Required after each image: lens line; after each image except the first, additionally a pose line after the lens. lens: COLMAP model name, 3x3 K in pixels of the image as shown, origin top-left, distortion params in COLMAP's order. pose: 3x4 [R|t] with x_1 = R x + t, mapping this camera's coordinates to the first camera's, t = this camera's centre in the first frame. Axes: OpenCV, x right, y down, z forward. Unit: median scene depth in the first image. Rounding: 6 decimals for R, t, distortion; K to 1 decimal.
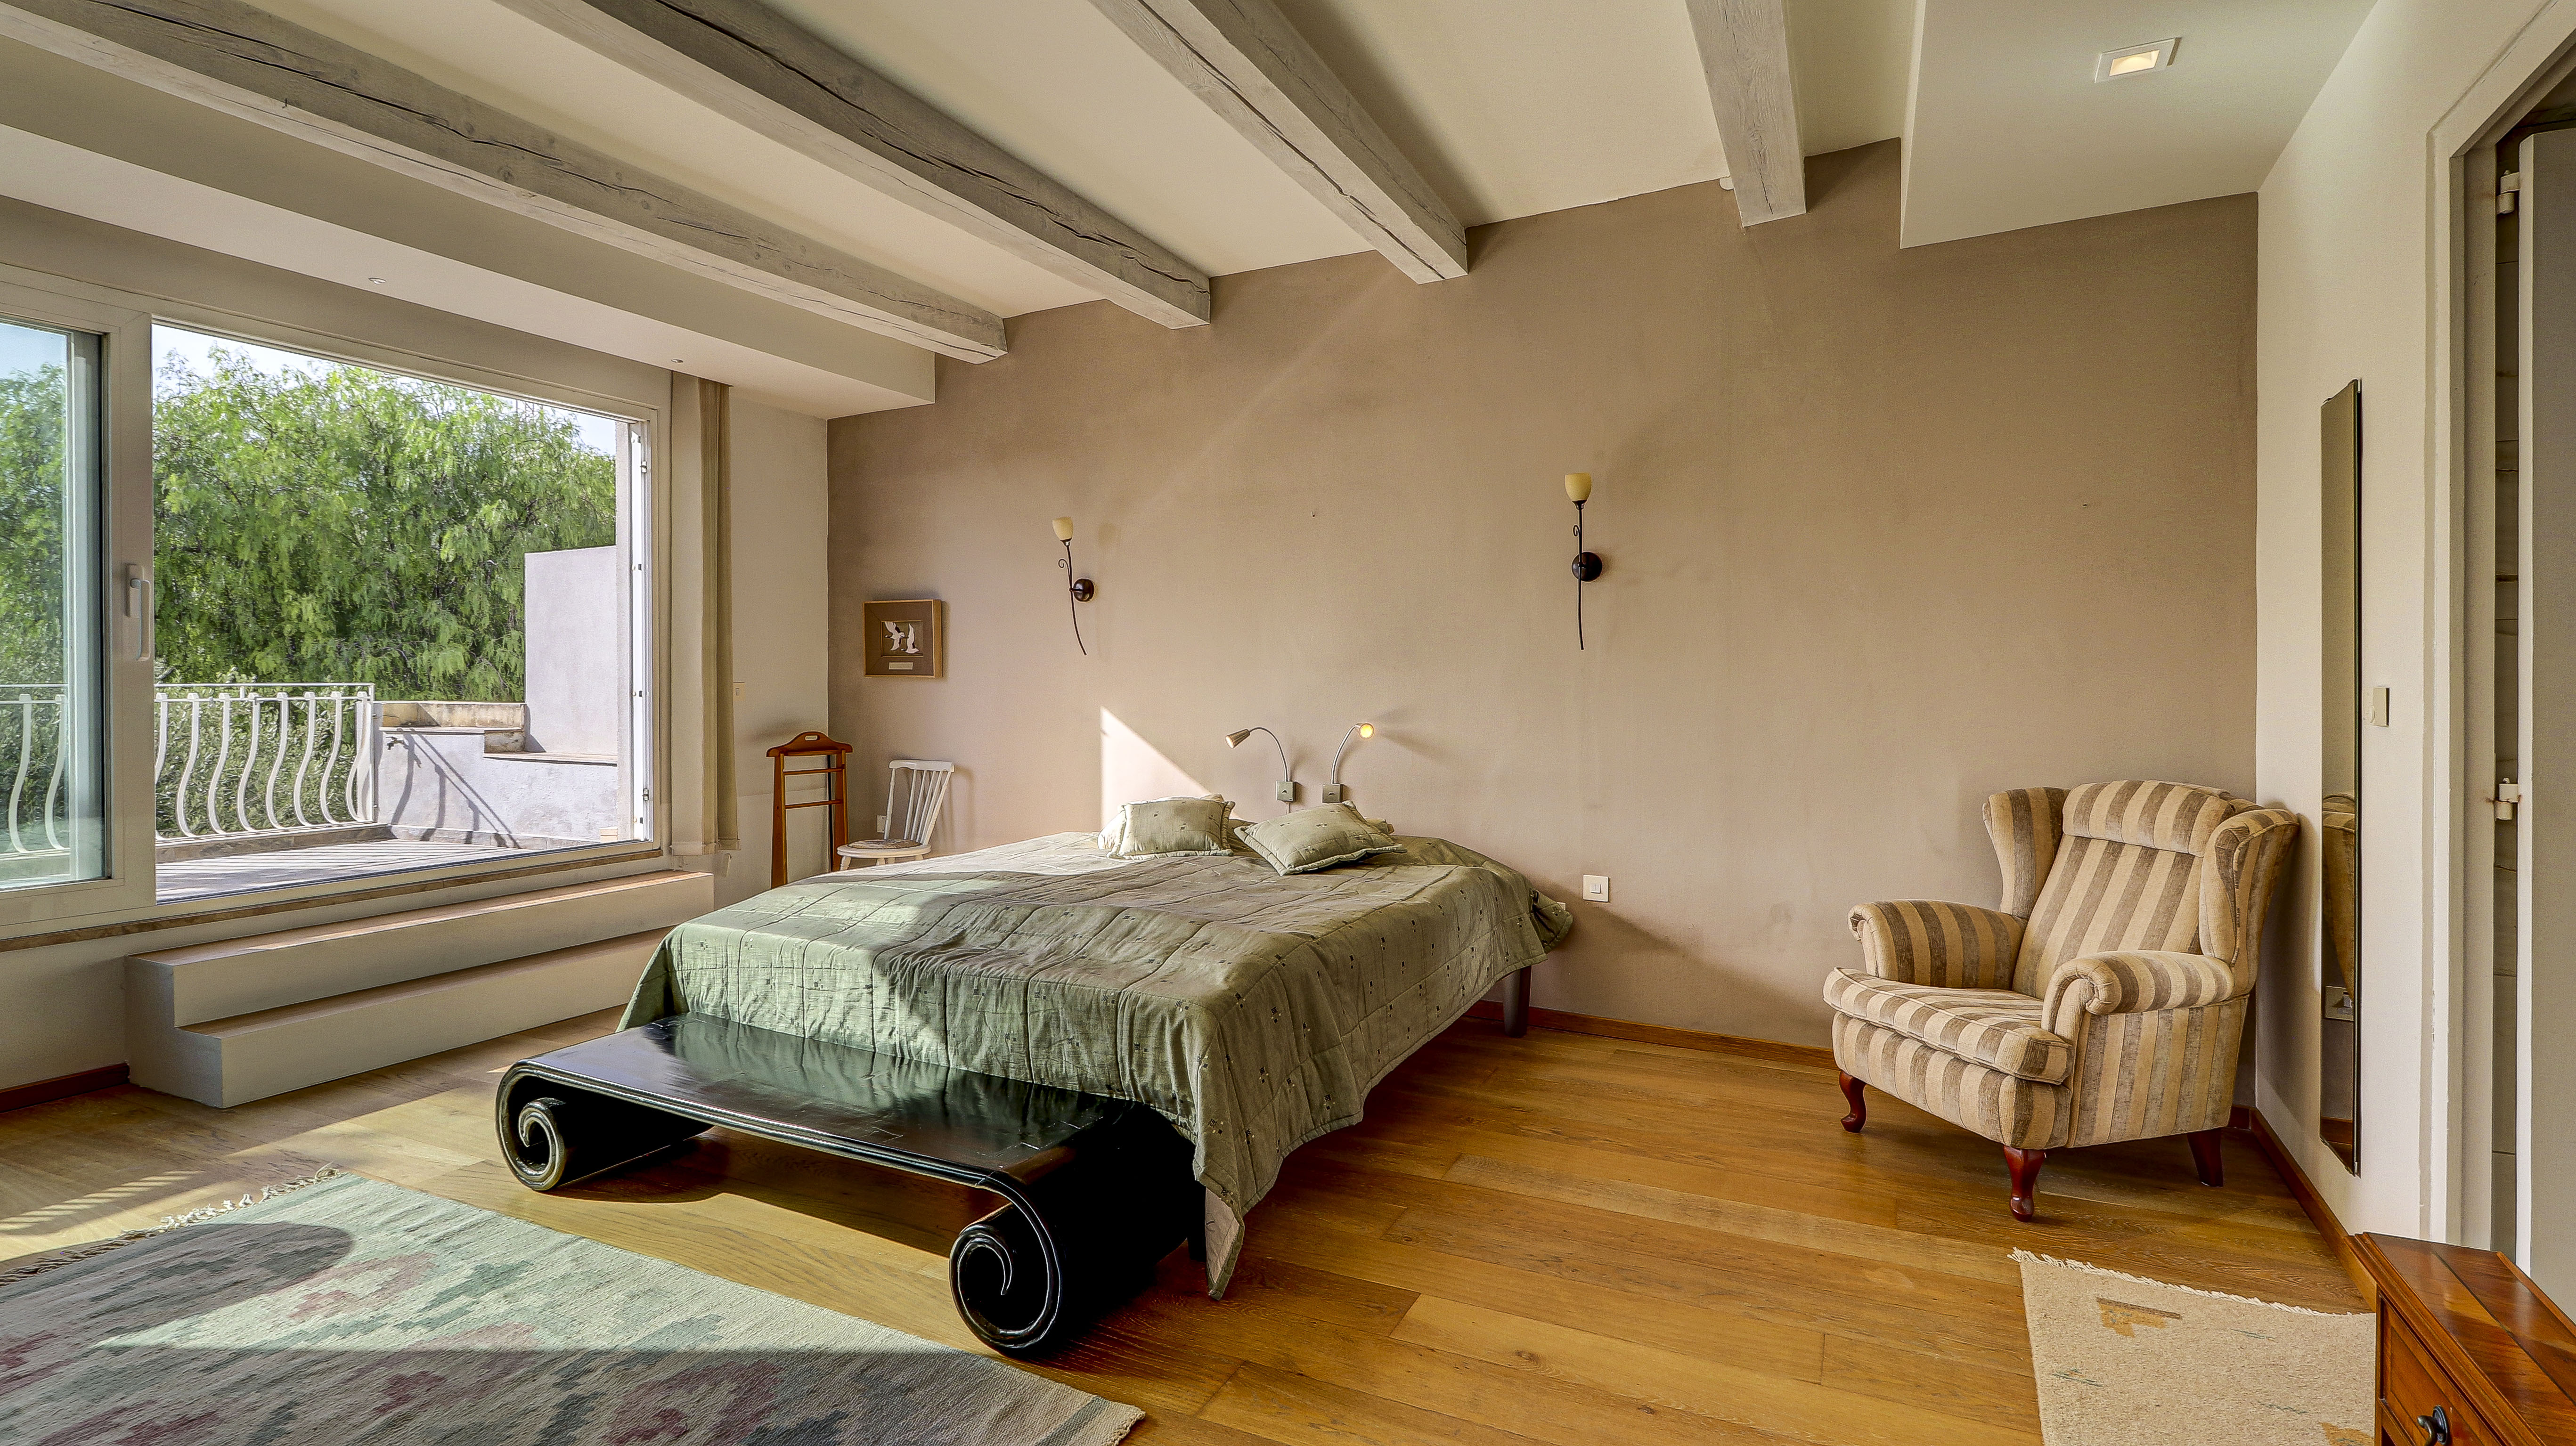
lens RADIAL K [[1201.0, 0, 1277.2], [0, 1201.0, 704.7], [0, 0, 1]] dist [-0.007974, -0.002490]
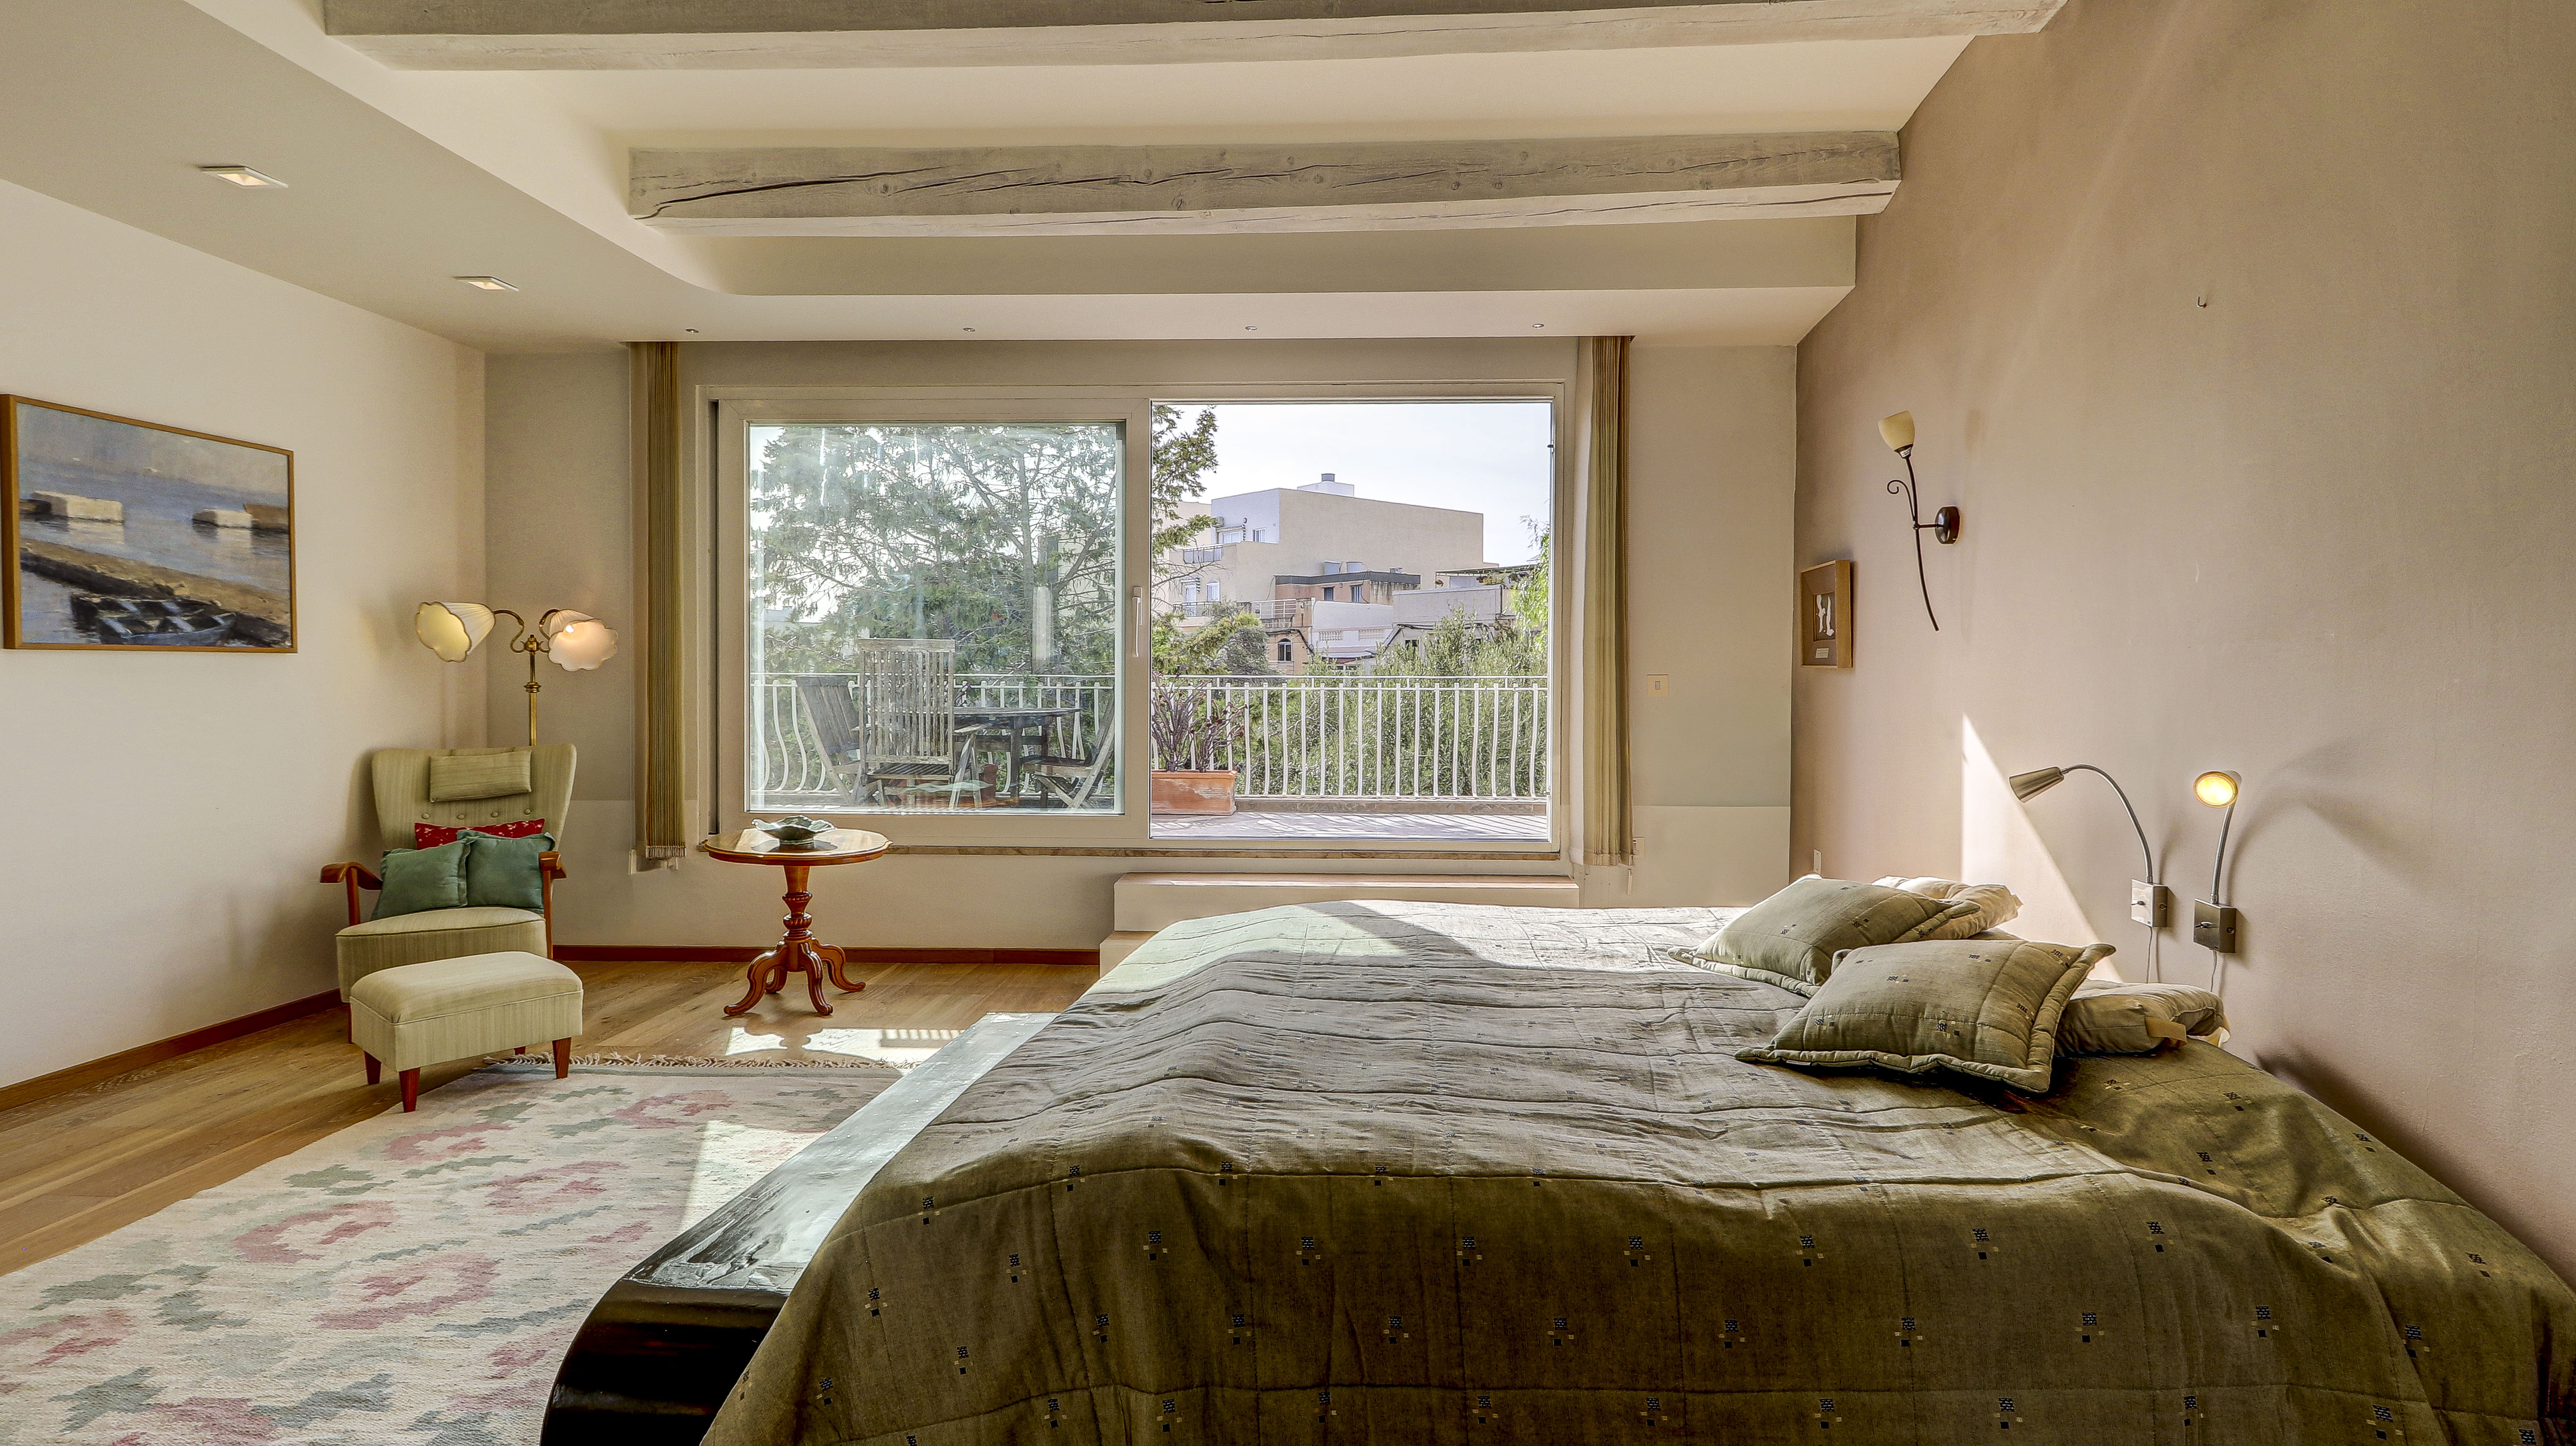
lens RADIAL K [[1201.0, 0, 1284.8], [0, 1201.0, 713.9], [0, 0, 1]] dist [-0.007974, -0.002490]
pose [[0.401487, 0.030101, -0.915370, 0.321588], [-0.018768, 0.999520, 0.024636, -0.008662], [0.915672, 0.007289, 0.401859, 0.527315]]
